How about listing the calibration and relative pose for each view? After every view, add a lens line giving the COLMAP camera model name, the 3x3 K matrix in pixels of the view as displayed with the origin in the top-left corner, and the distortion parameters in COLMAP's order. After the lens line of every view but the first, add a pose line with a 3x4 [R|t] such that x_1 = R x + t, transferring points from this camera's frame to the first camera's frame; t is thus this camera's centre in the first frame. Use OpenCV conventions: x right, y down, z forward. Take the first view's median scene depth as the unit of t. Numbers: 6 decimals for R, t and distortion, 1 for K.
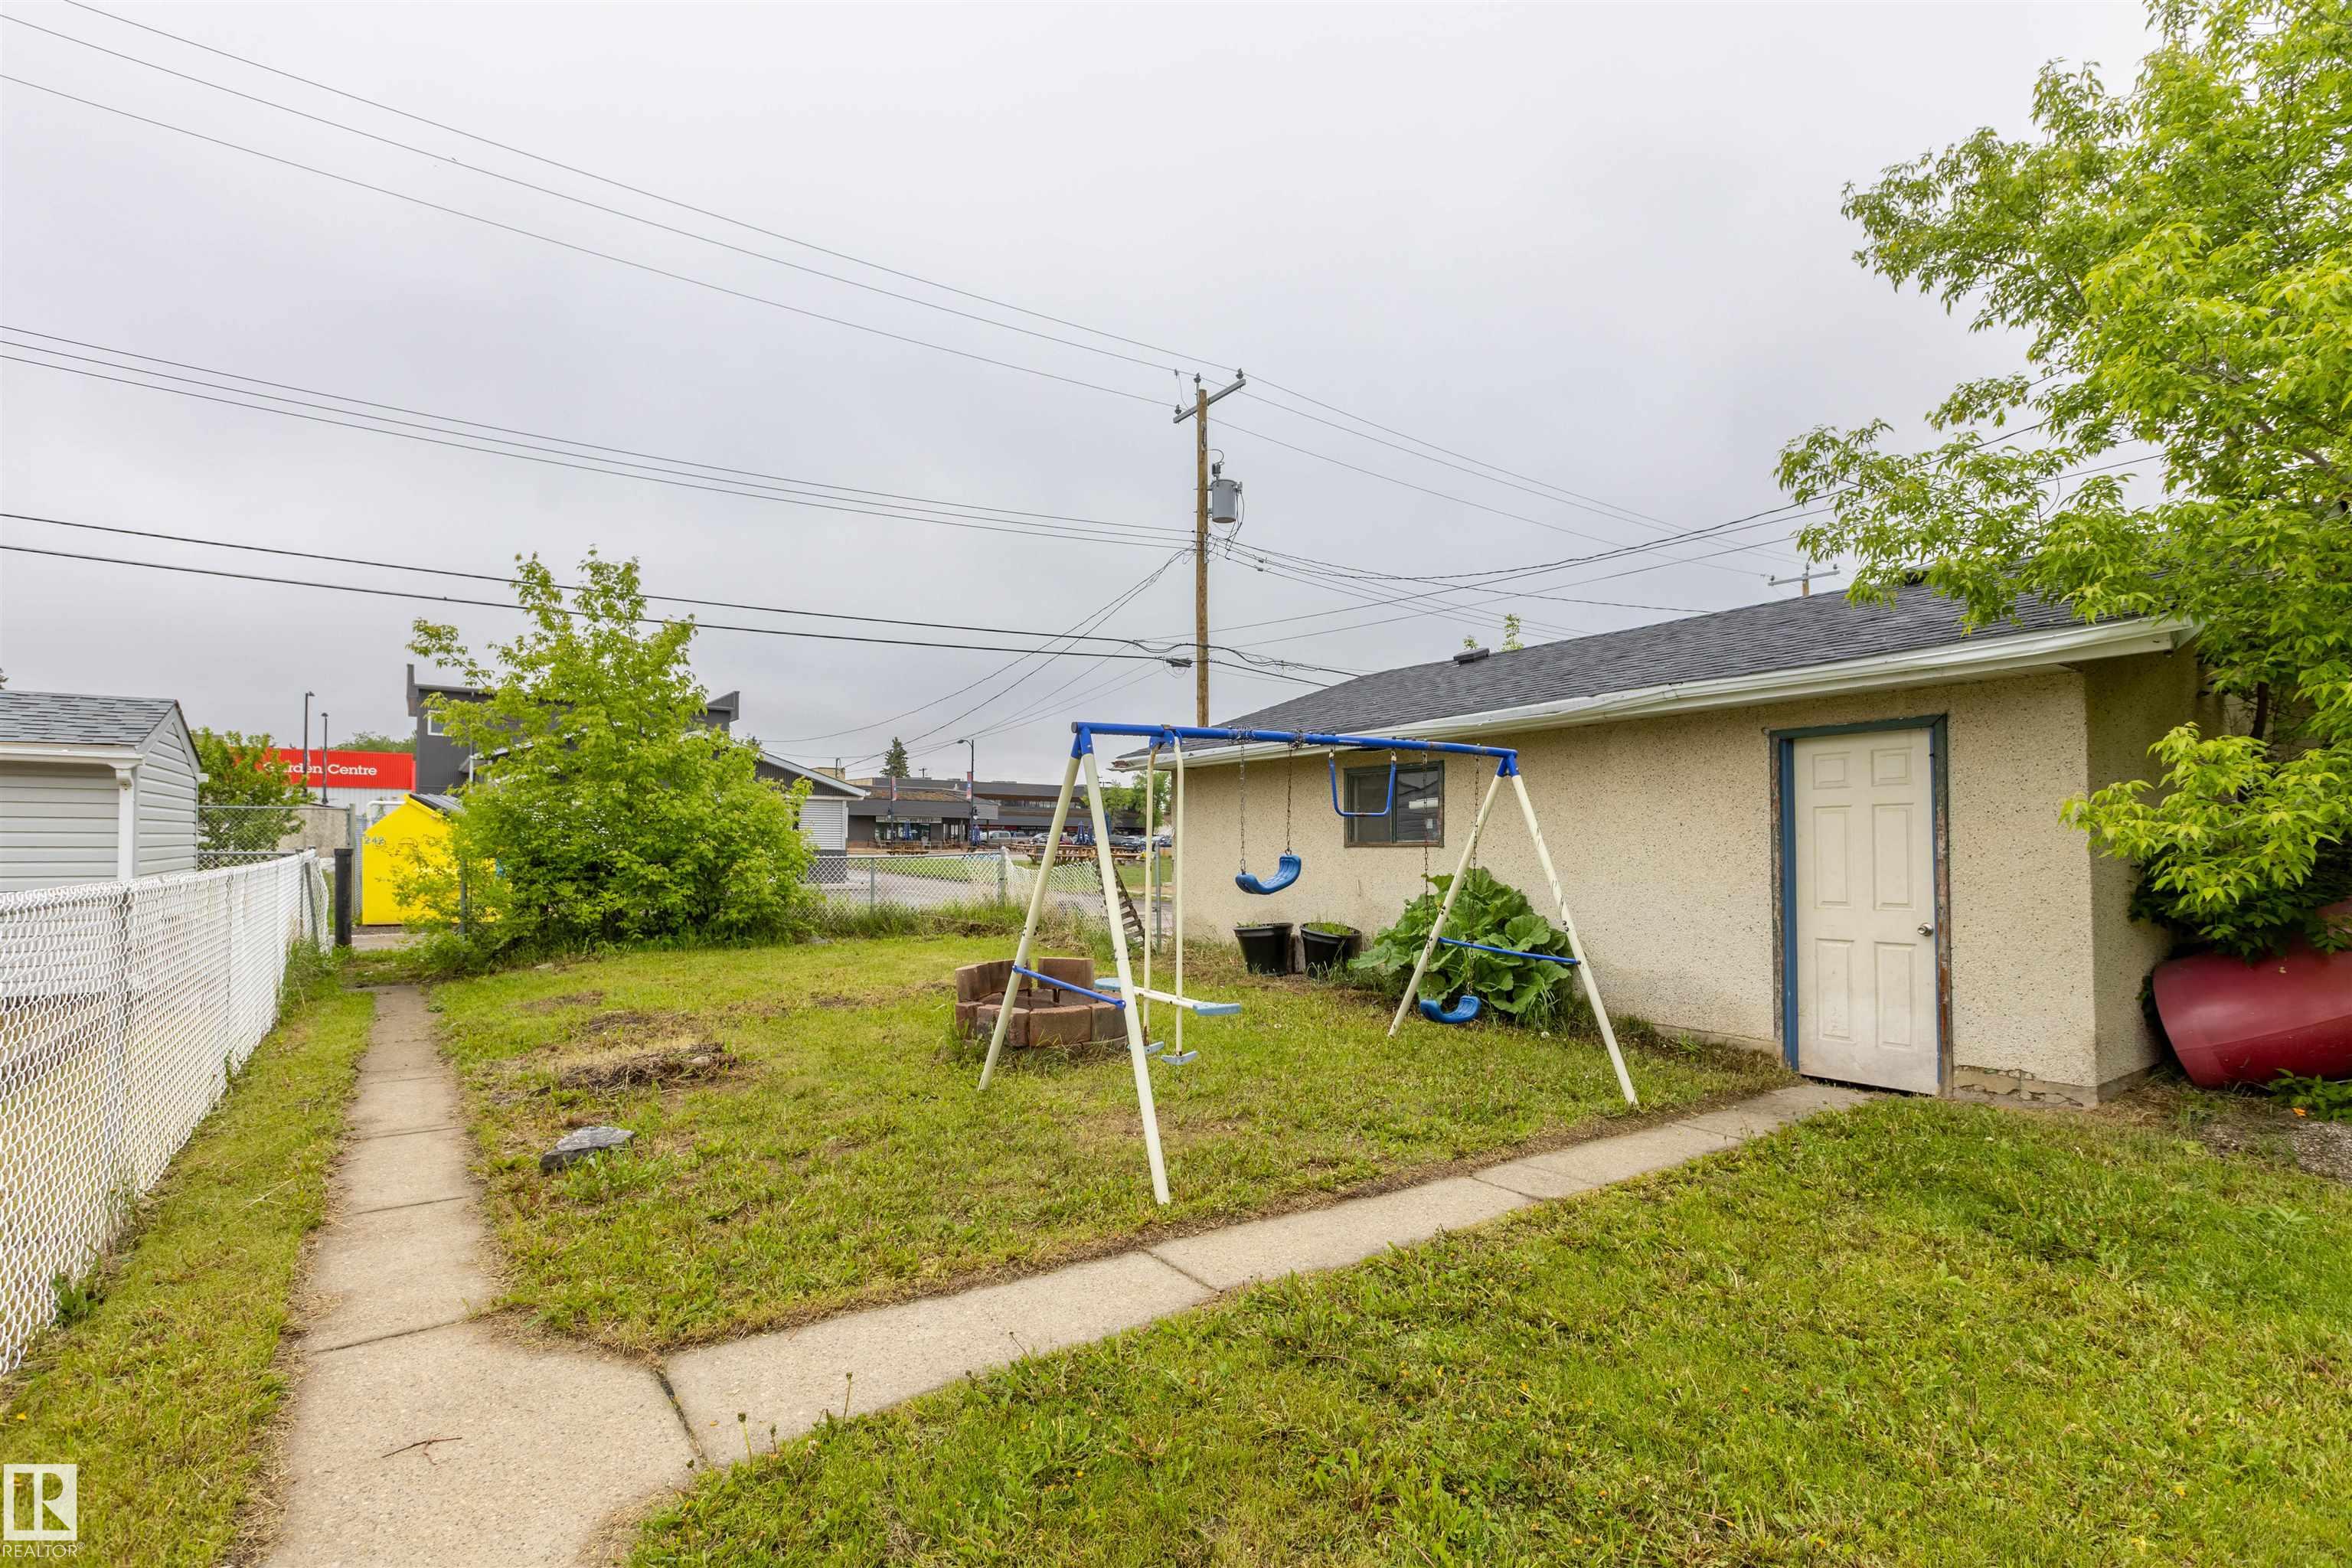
lens RADIAL K [[1061.8, 0, 1176.2], [0, 1061.8, 887.1], [0, 0, 1]] dist [0.000149, -0.000093]
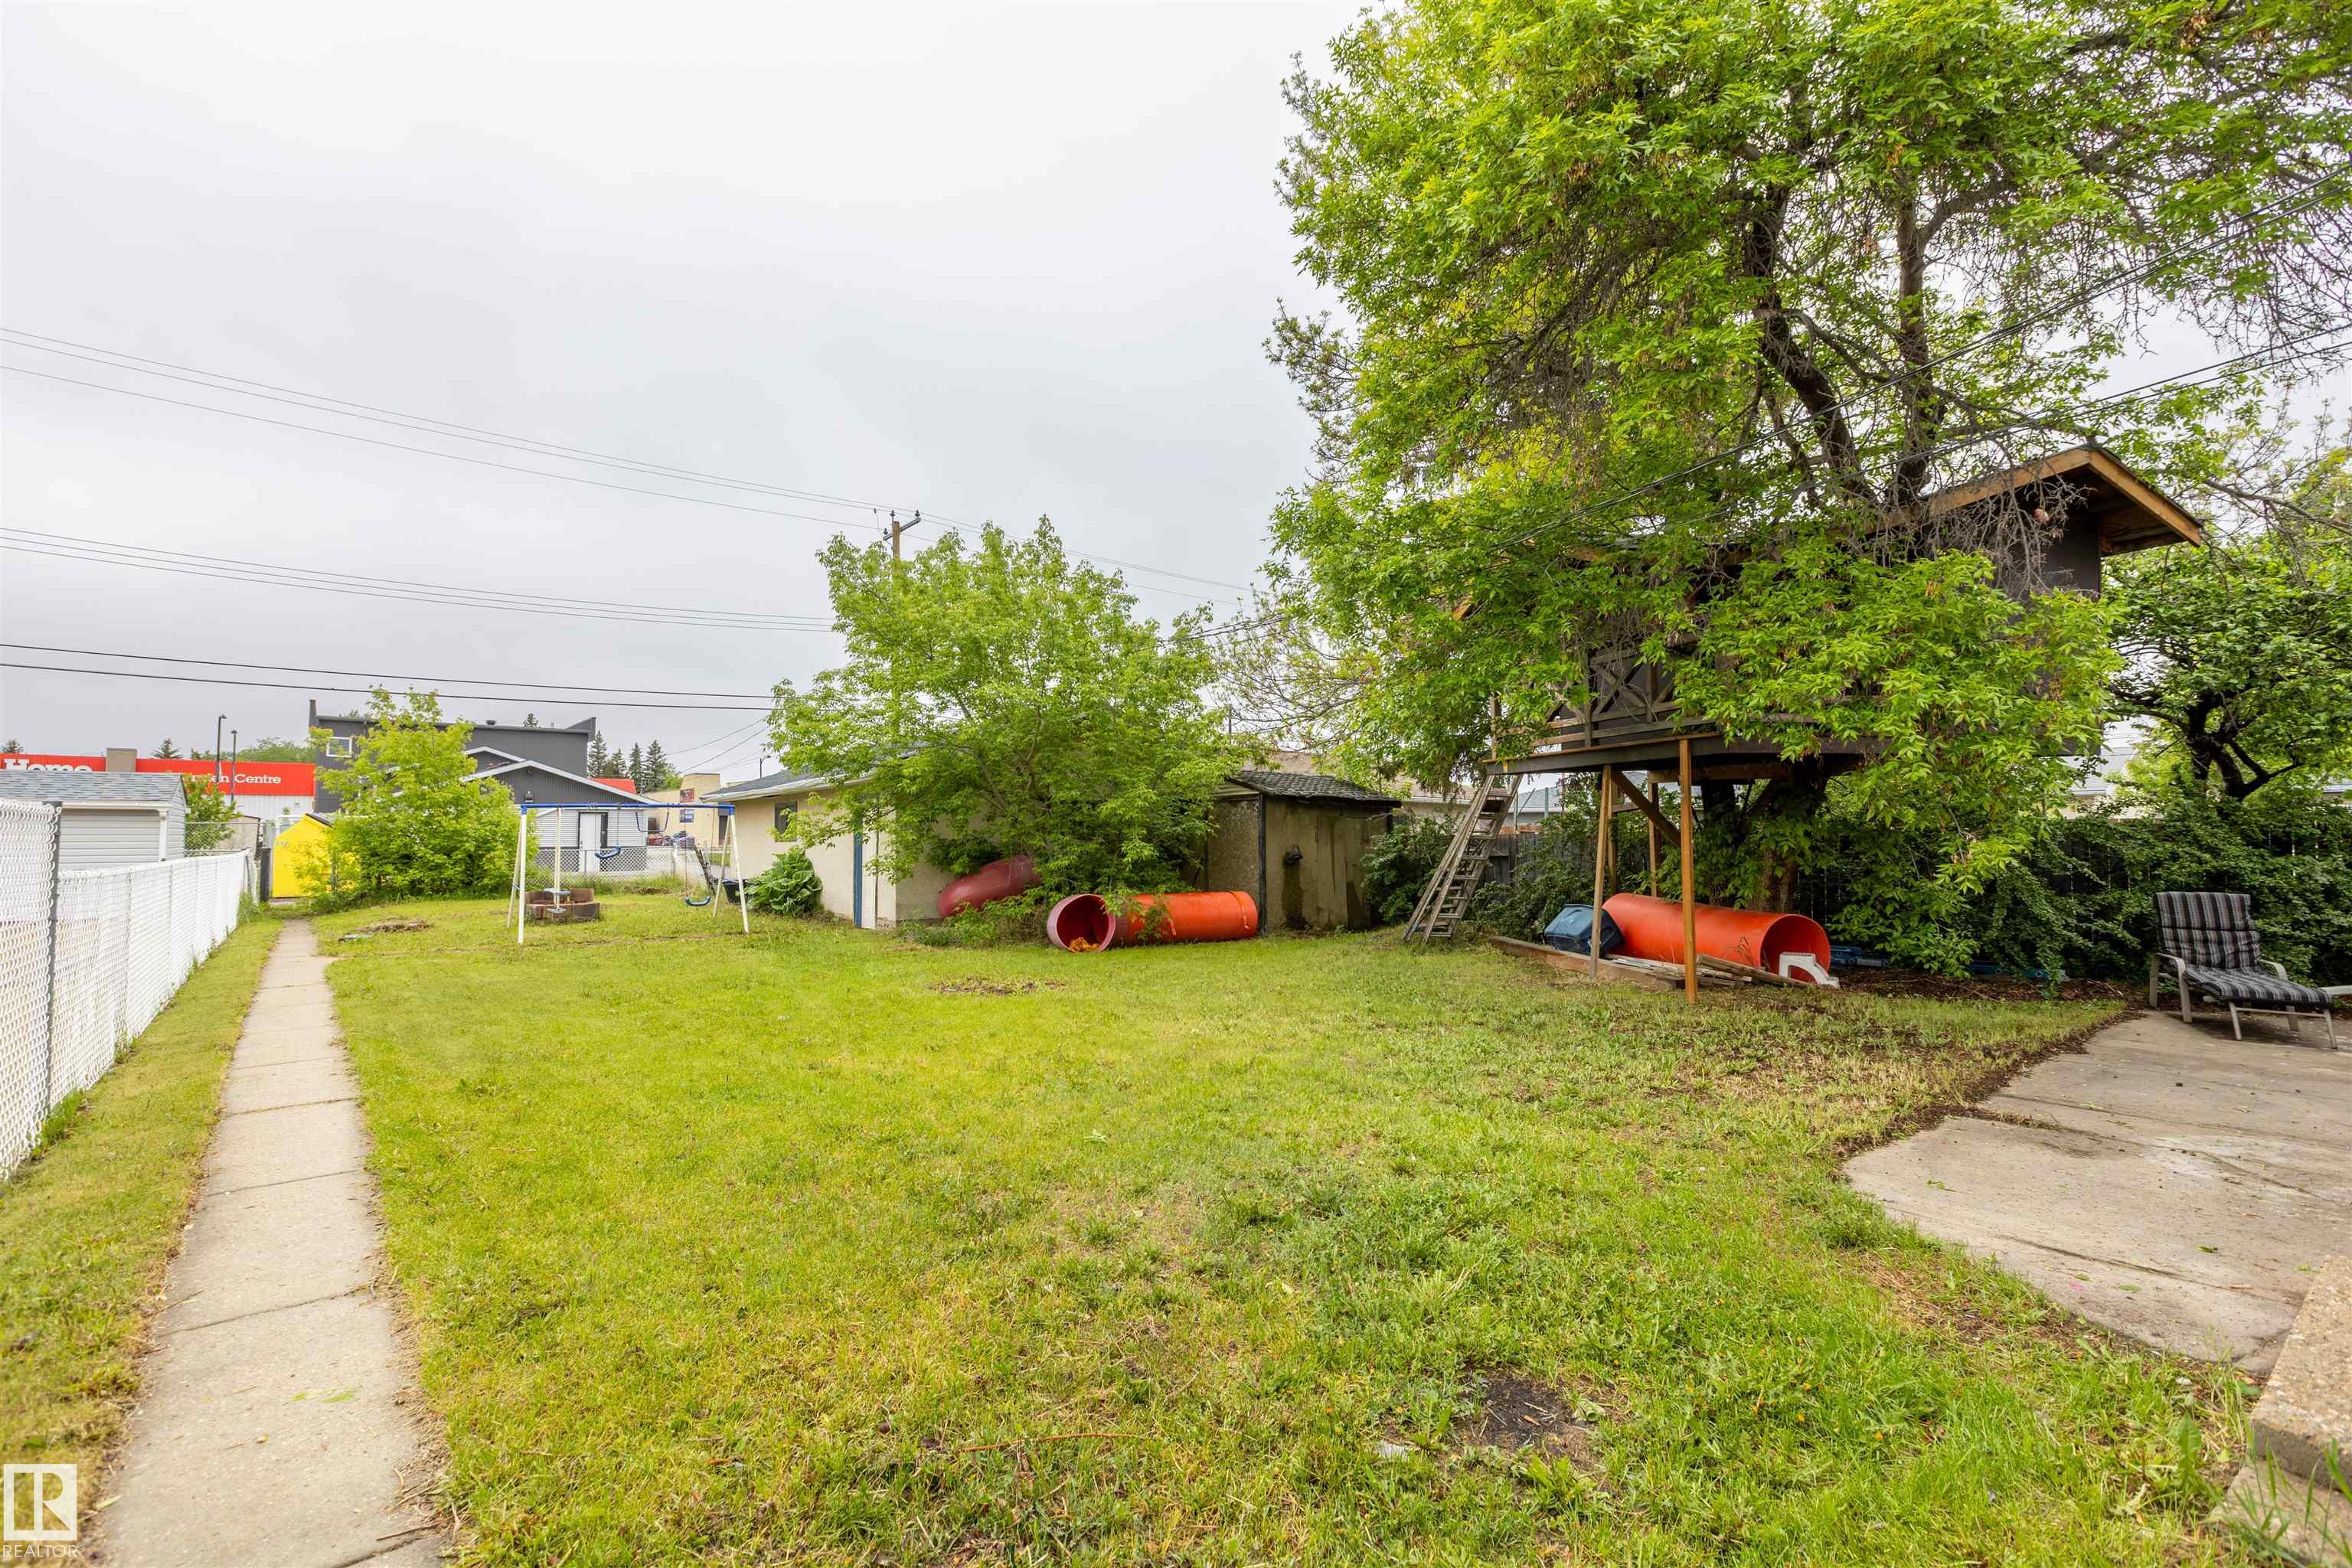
lens RADIAL K [[1080.4, 0, 1196.1], [0, 1080.4, 822.9], [0, 0, 1]] dist [-0.000228, -0.000976]
pose [[0.998083, -0.009465, 0.061163, 0.707705], [0.012572, 0.998639, -0.050615, 0.035453], [-0.060601, 0.051287, 0.996844, -0.961137]]
